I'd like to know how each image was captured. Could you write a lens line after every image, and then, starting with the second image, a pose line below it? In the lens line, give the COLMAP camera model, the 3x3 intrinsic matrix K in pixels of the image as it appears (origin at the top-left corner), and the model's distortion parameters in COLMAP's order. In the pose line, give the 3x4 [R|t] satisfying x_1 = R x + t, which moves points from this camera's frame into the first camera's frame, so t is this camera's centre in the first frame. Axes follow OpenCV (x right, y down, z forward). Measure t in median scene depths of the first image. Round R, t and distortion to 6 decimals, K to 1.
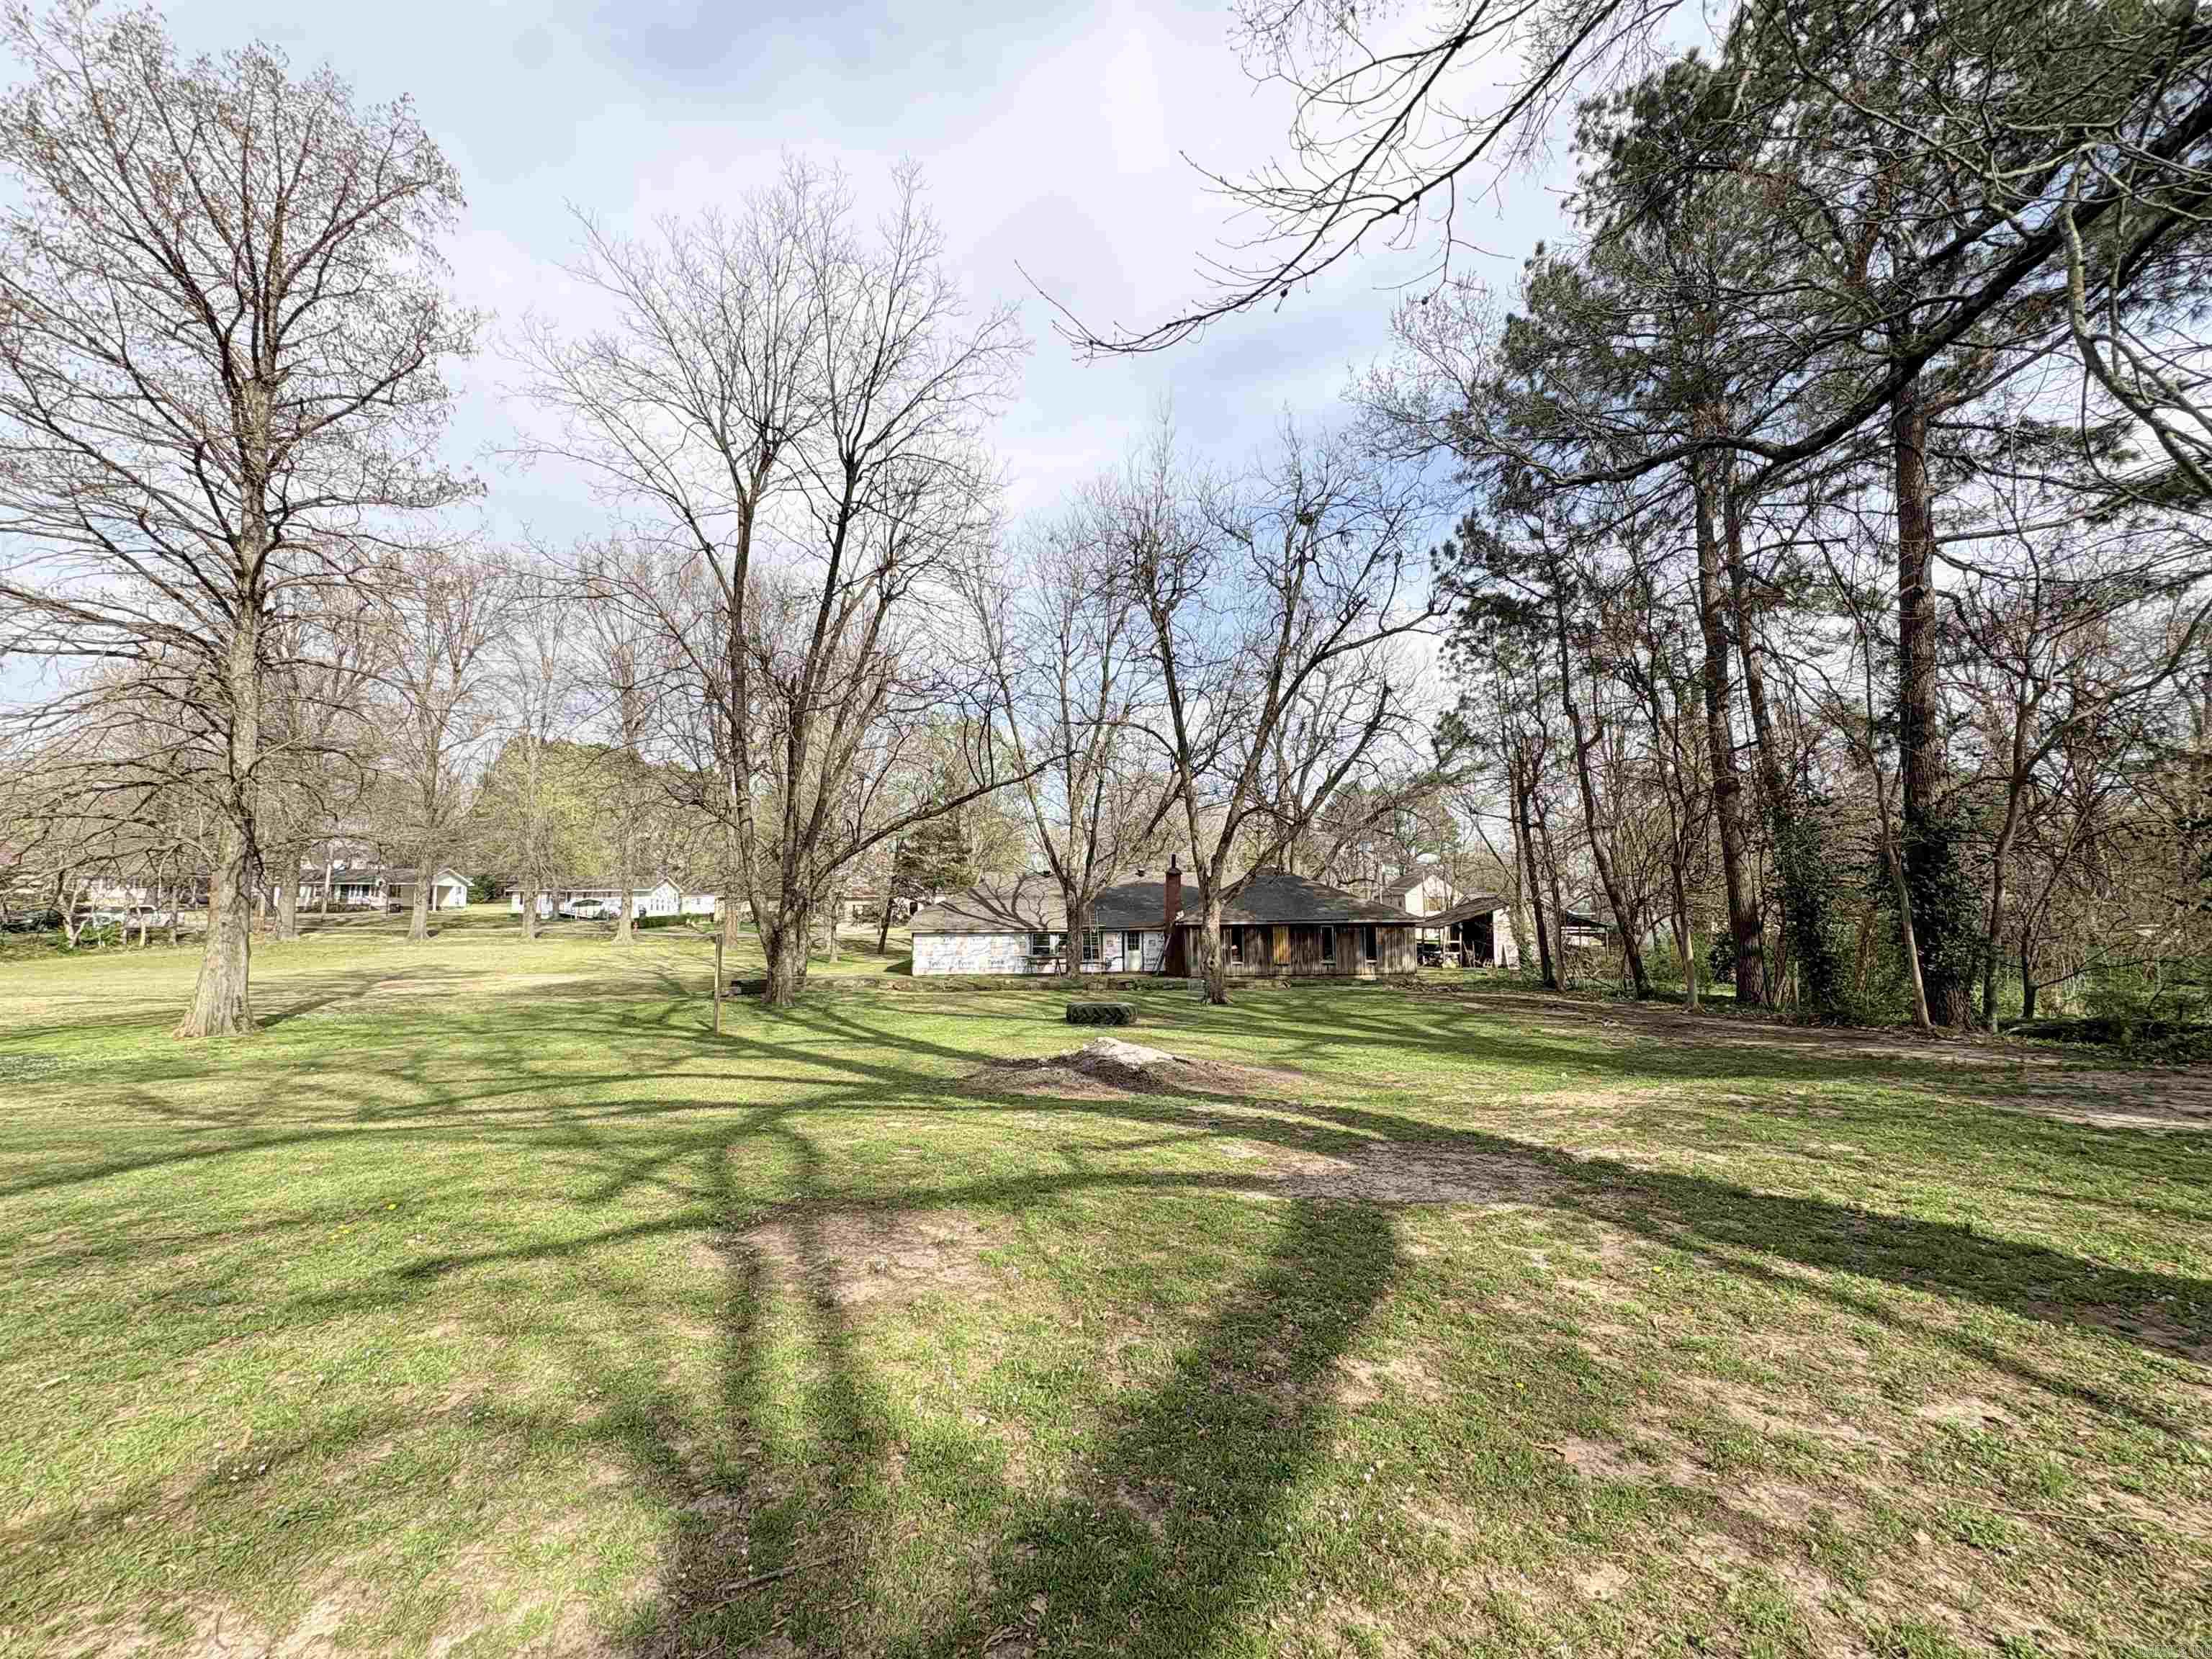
lens RADIAL K [[879.4, 0, 1102.3], [0, 879.4, 837.7], [0, 0, 1]] dist [0.000407, 0.000494]
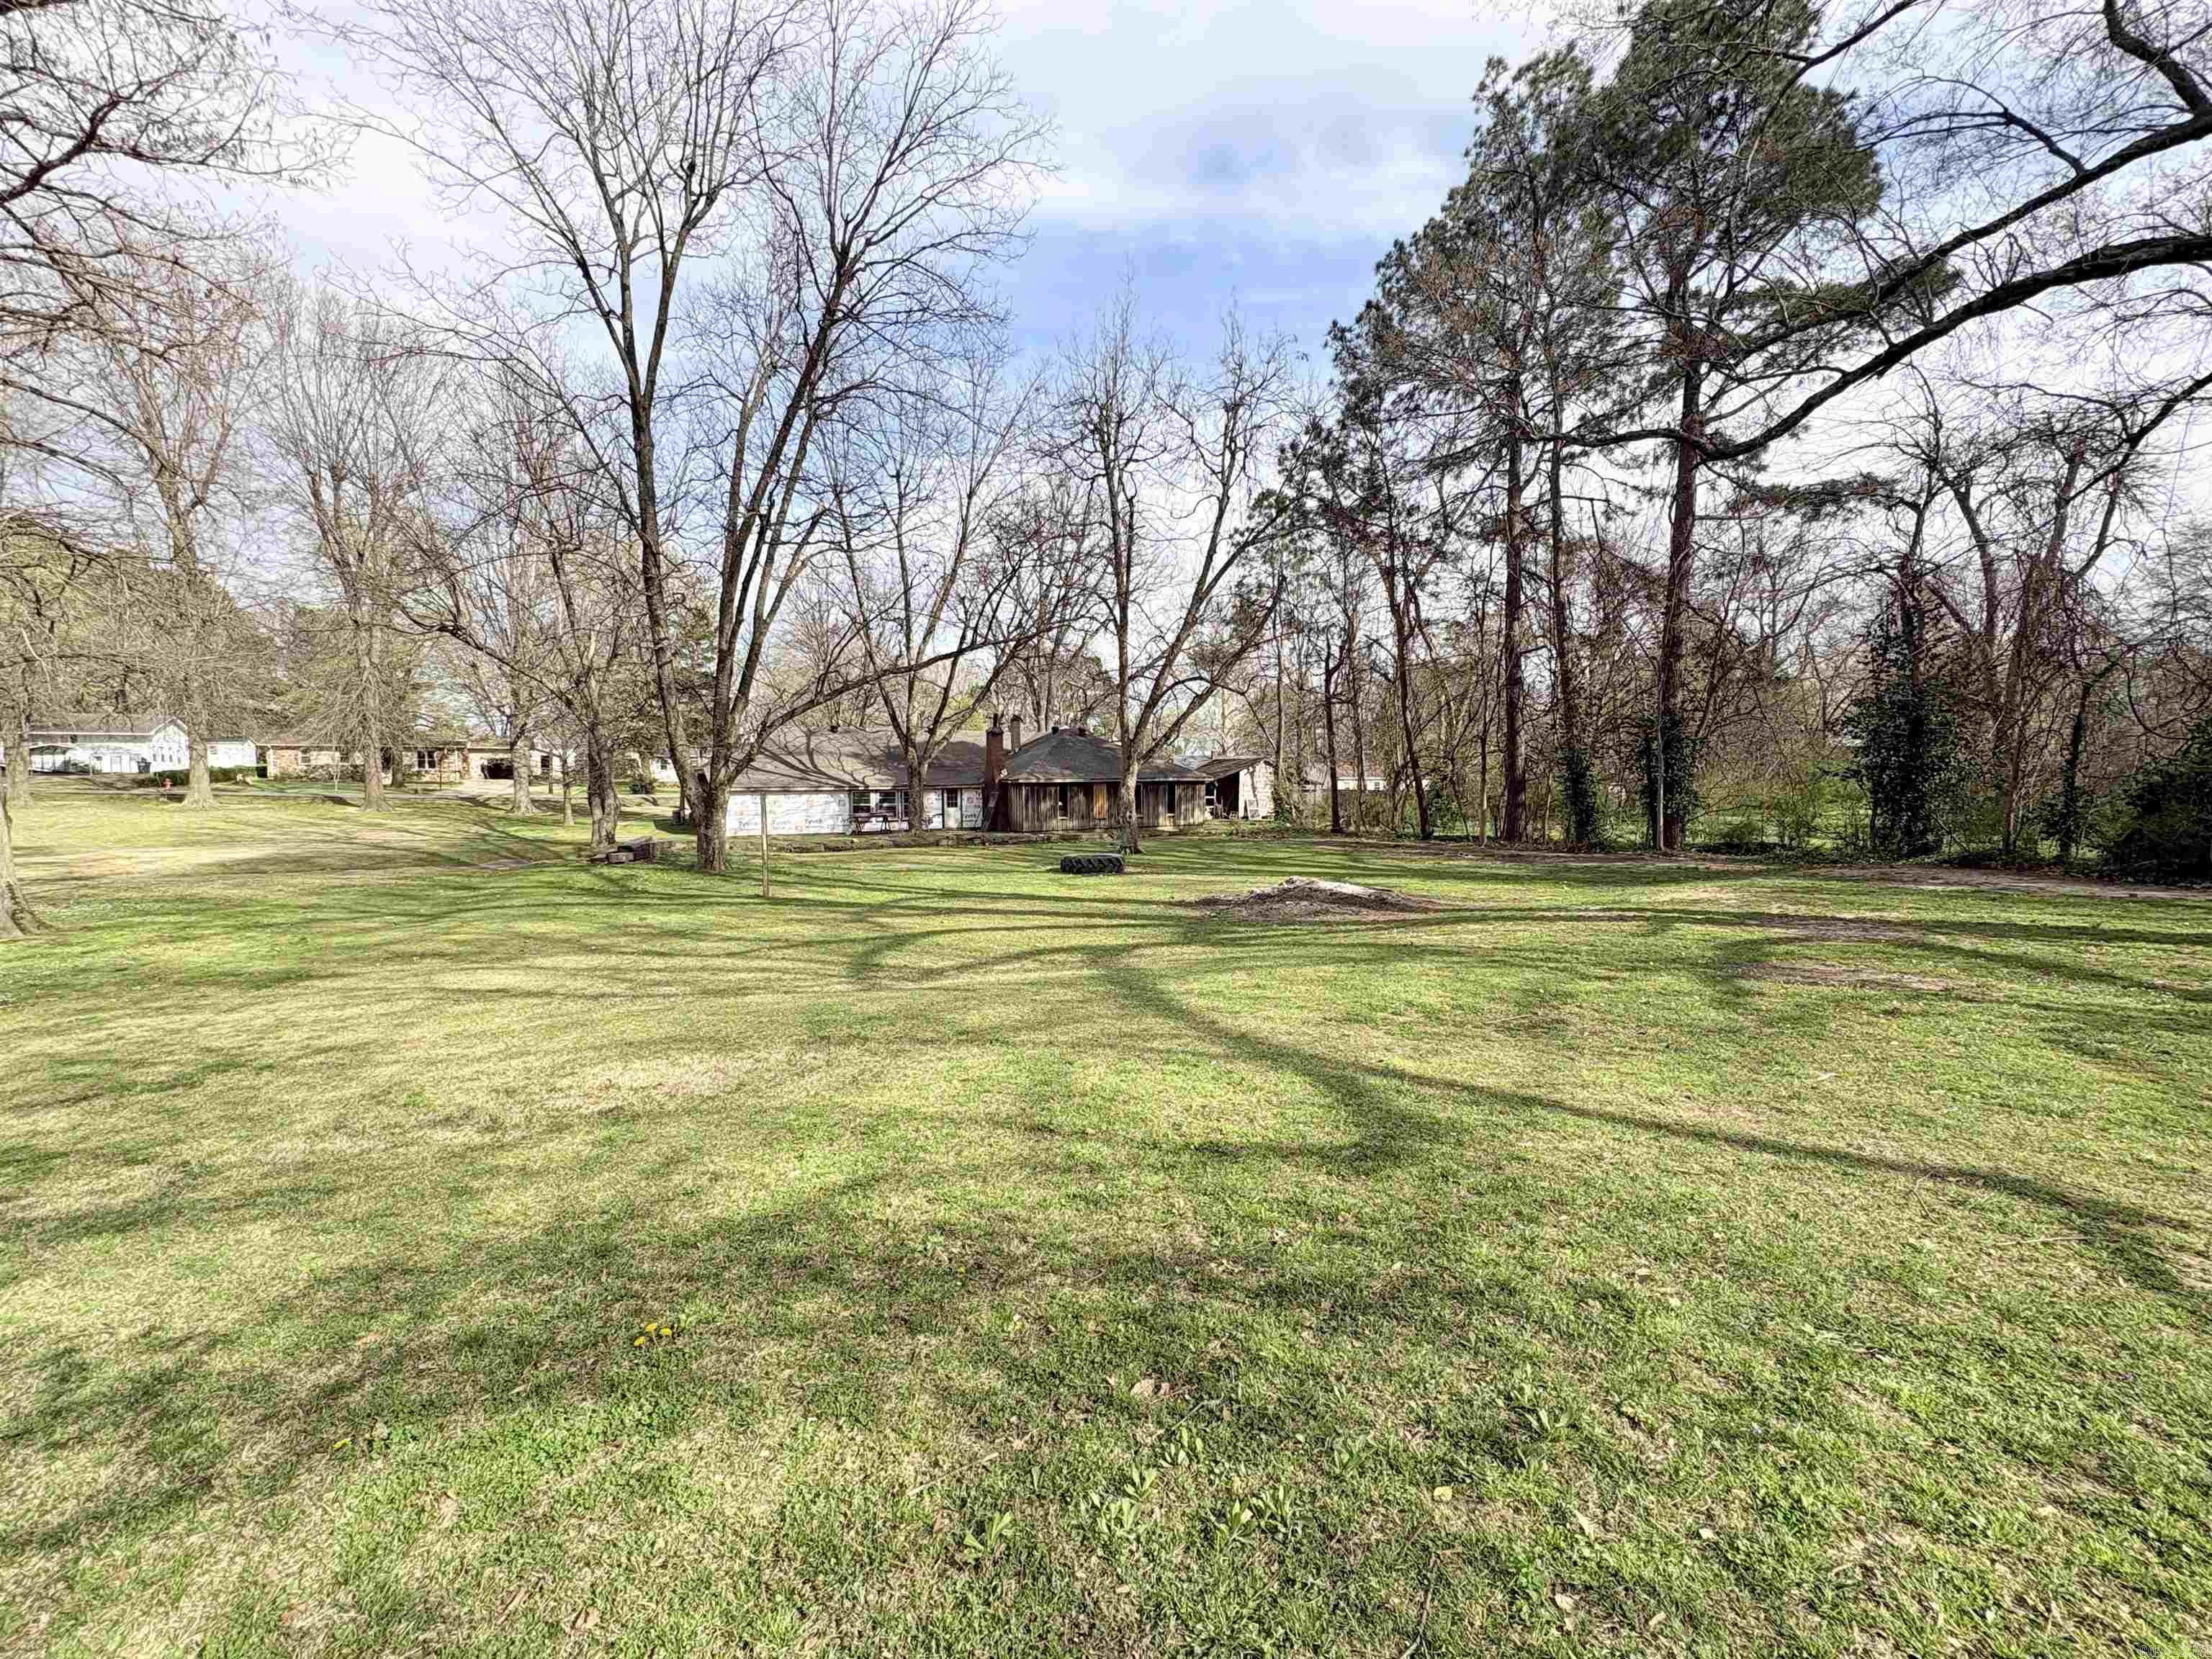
lens RADIAL K [[879.4, 0, 1103.4], [0, 879.4, 843.4], [0, 0, 1]] dist [0.000407, 0.000494]
pose [[0.914062, -0.026614, 0.404700, -0.233277], [-0.041501, 0.986469, 0.158608, 0.000456], [-0.403445, -0.161773, 0.900590, 0.006274]]
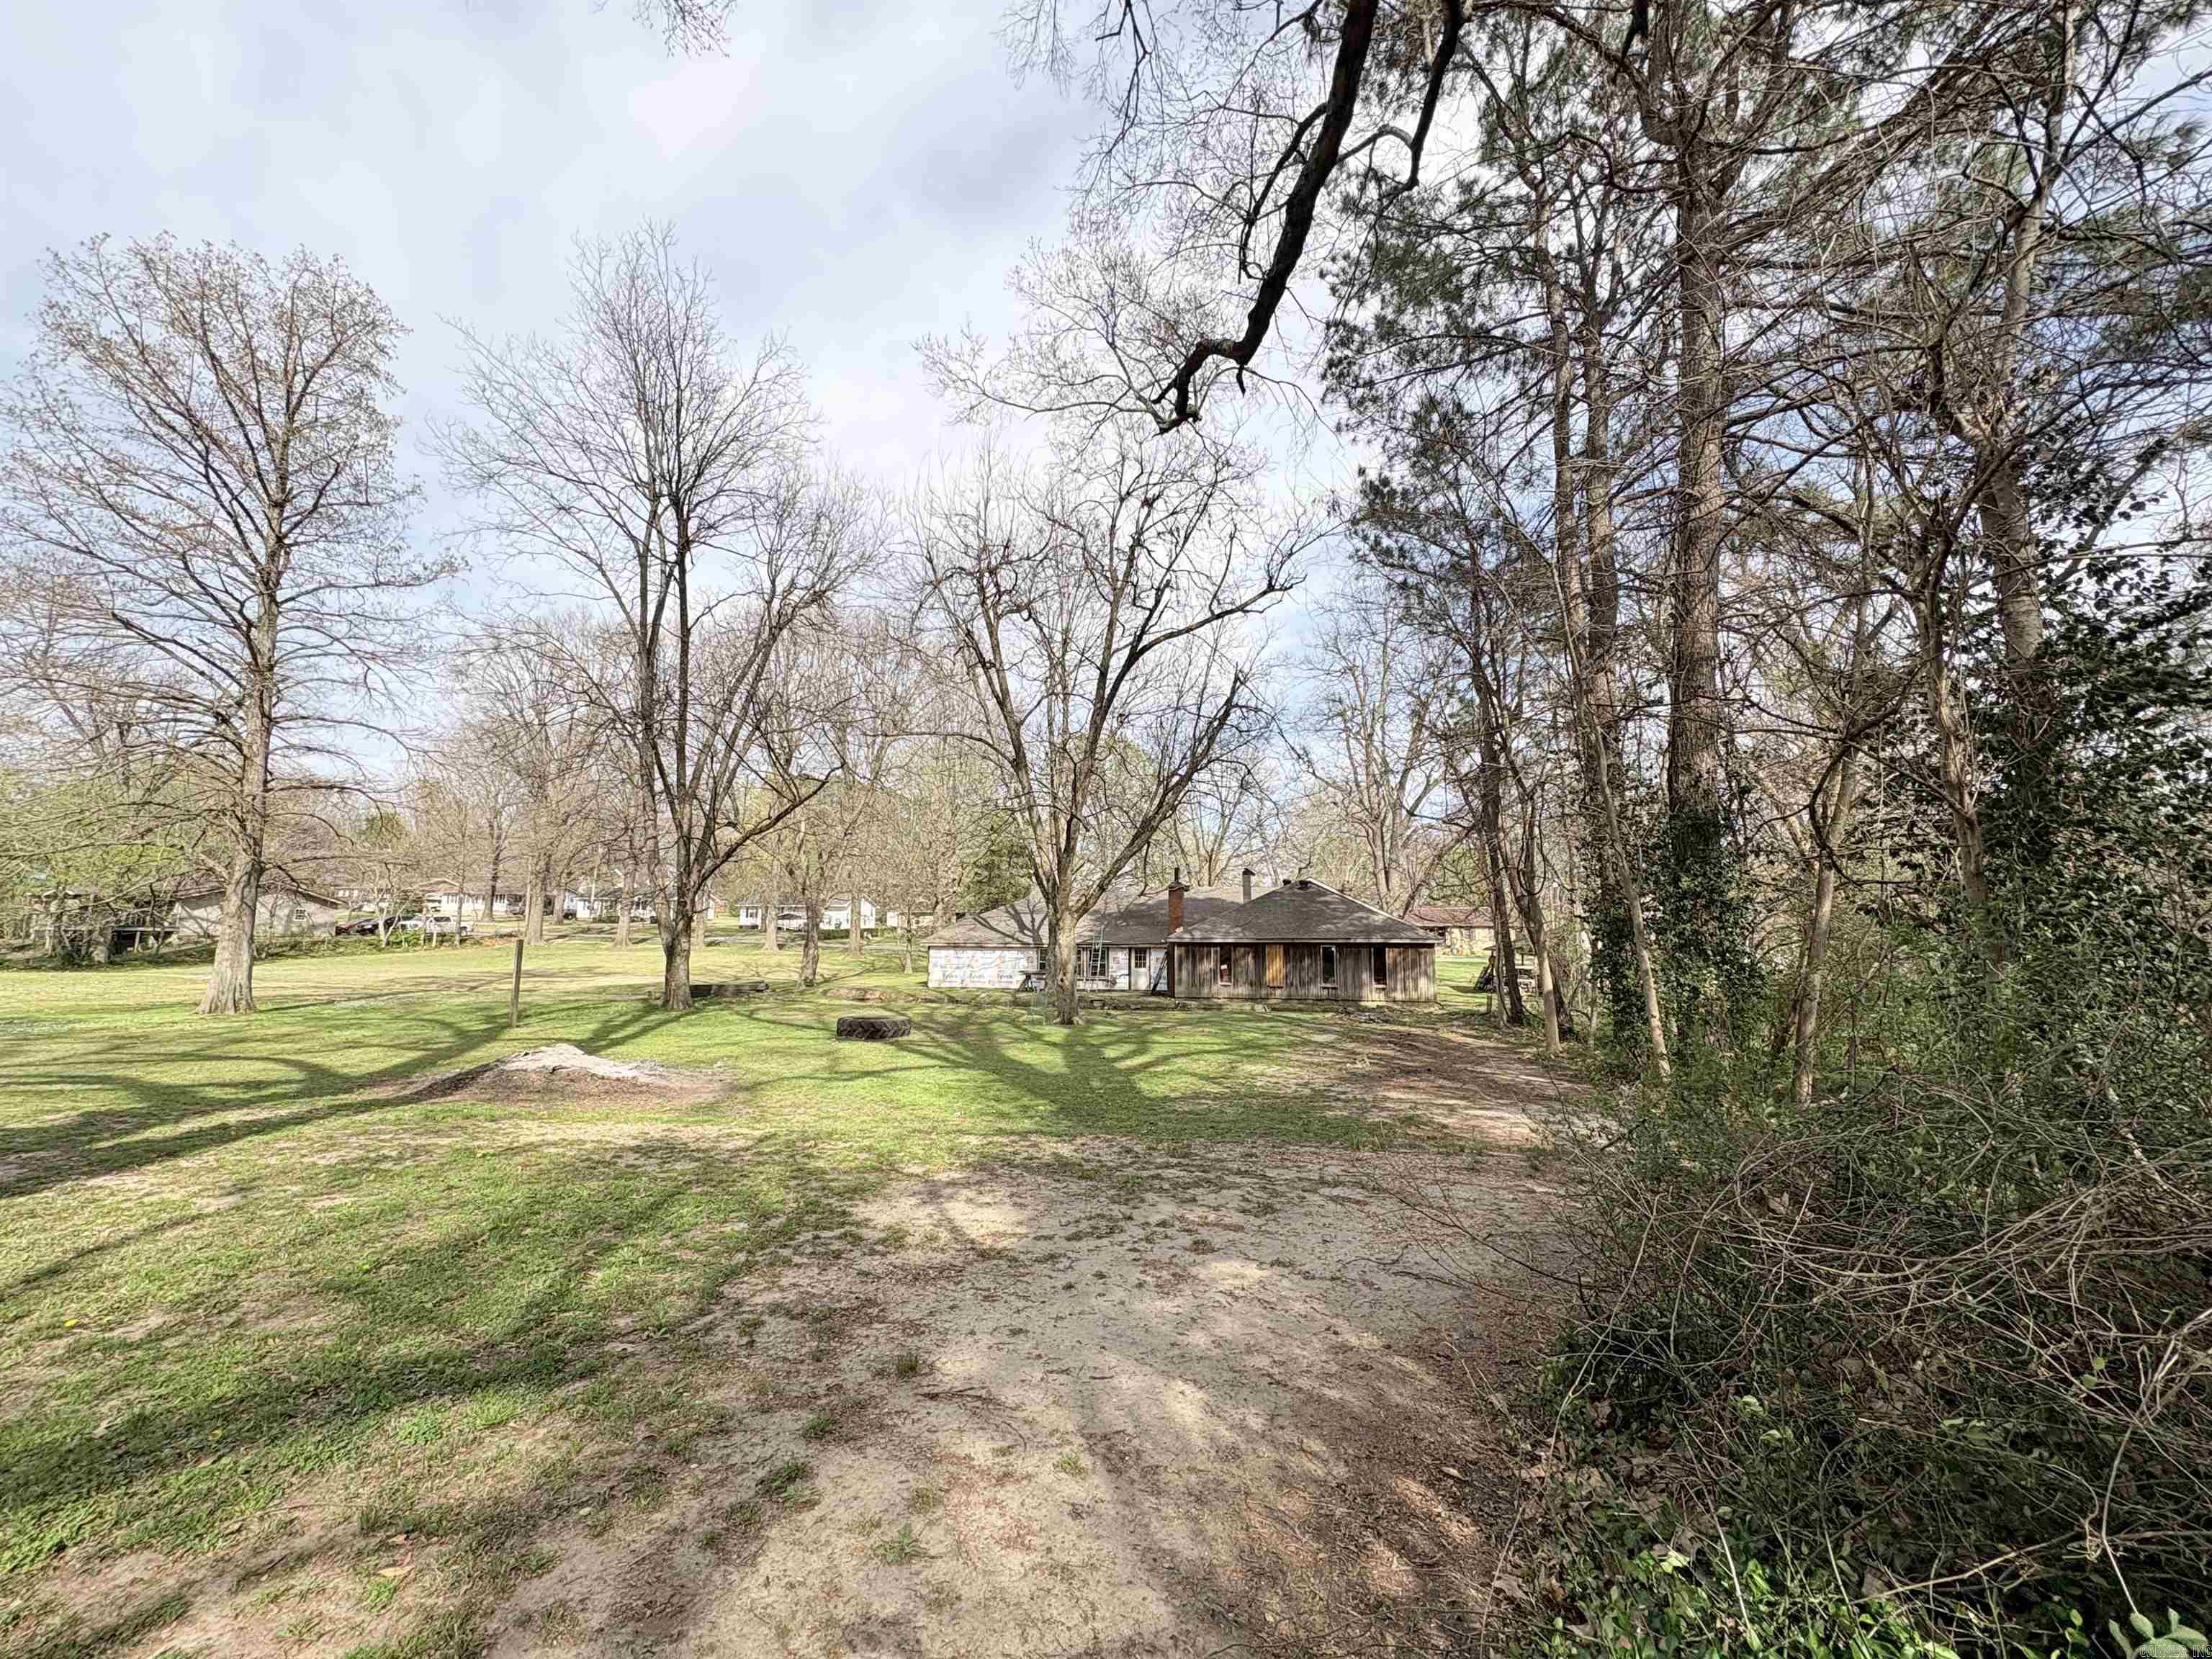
lens RADIAL K [[879.4, 0, 1112.7], [0, 879.4, 827.3], [0, 0, 1]] dist [0.000407, 0.000494]
pose [[0.961450, -0.020738, -0.274195, 0.292453], [0.011615, 0.999325, -0.034852, 0.008714], [0.274733, 0.030324, 0.961042, 0.068772]]
